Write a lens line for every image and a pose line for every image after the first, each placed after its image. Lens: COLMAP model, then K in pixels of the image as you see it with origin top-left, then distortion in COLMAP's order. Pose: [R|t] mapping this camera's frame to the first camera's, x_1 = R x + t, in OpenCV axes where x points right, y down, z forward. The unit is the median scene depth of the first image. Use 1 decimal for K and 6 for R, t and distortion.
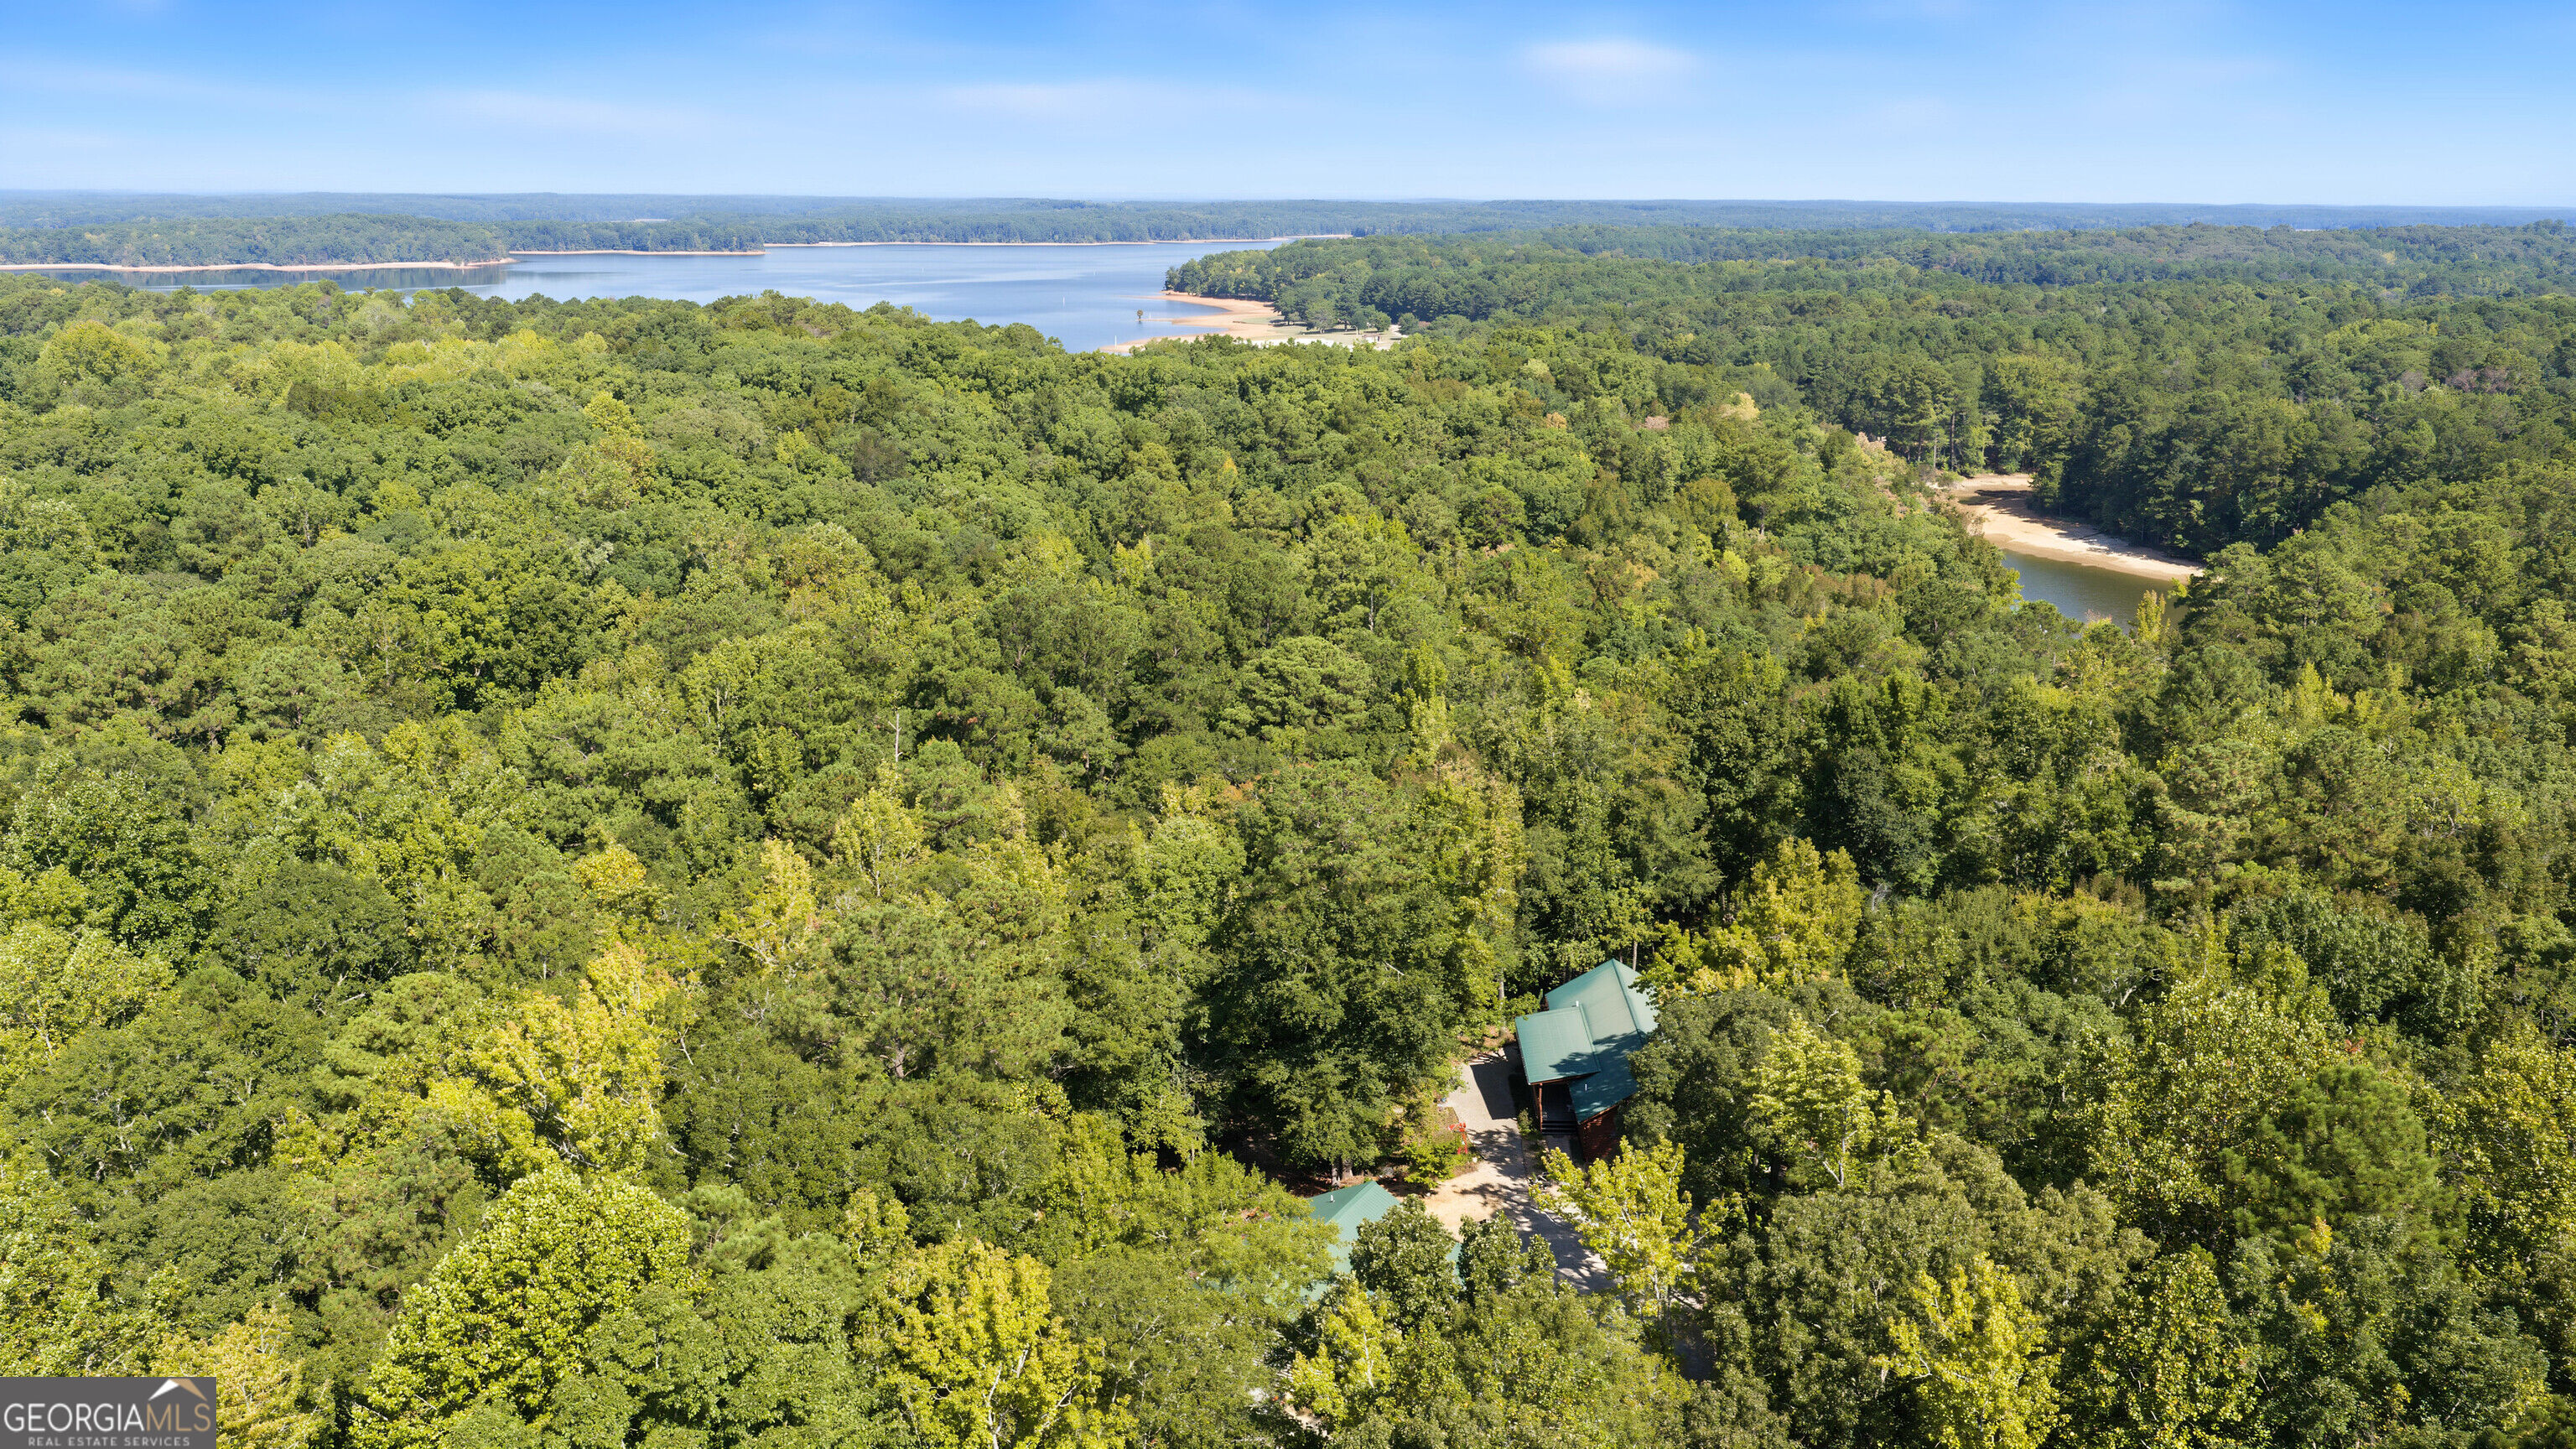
lens RADIAL K [[2113.0, 0, 1291.3], [0, 2113.0, 731.0], [0, 0, 1]] dist [0.010926, -0.007606]
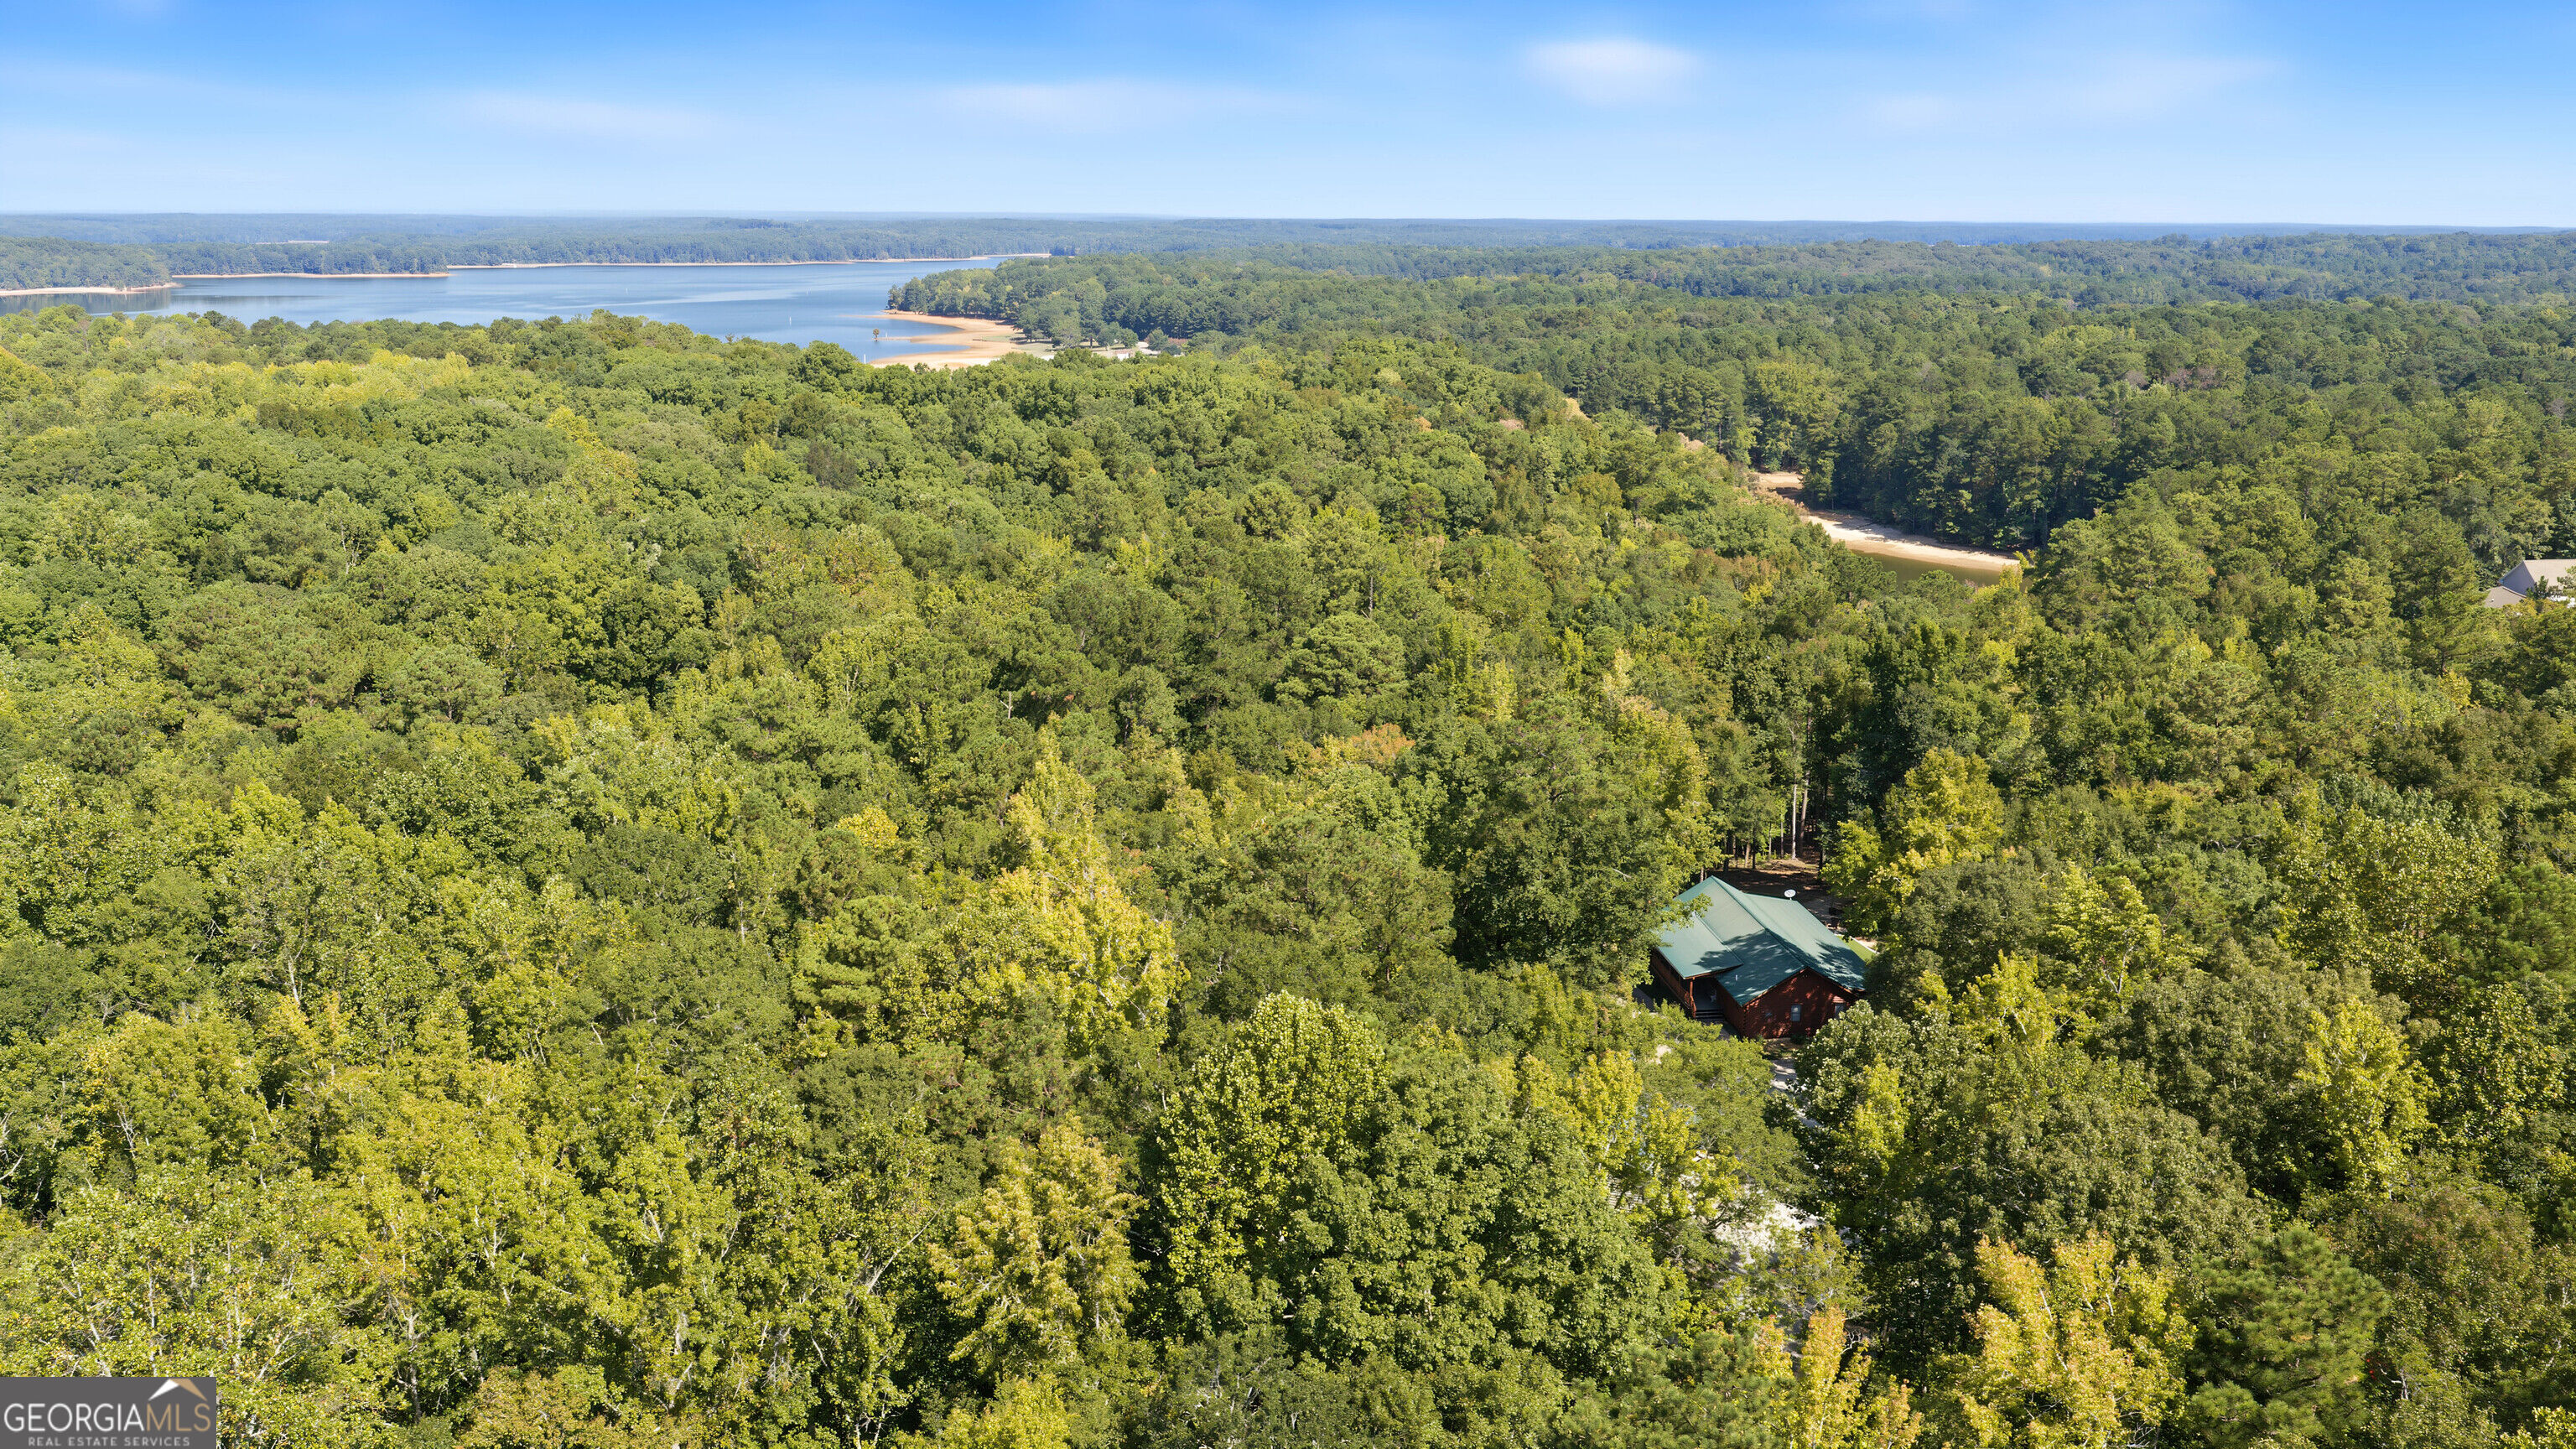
lens RADIAL K [[2113.0, 0, 1291.3], [0, 2113.0, 731.0], [0, 0, 1]] dist [0.010926, -0.007606]
pose [[0.989706, -0.036182, 0.138465, -0.113602], [0.037353, 0.999285, -0.005867, 0.013577], [-0.138154, 0.010979, 0.990350, -0.052162]]
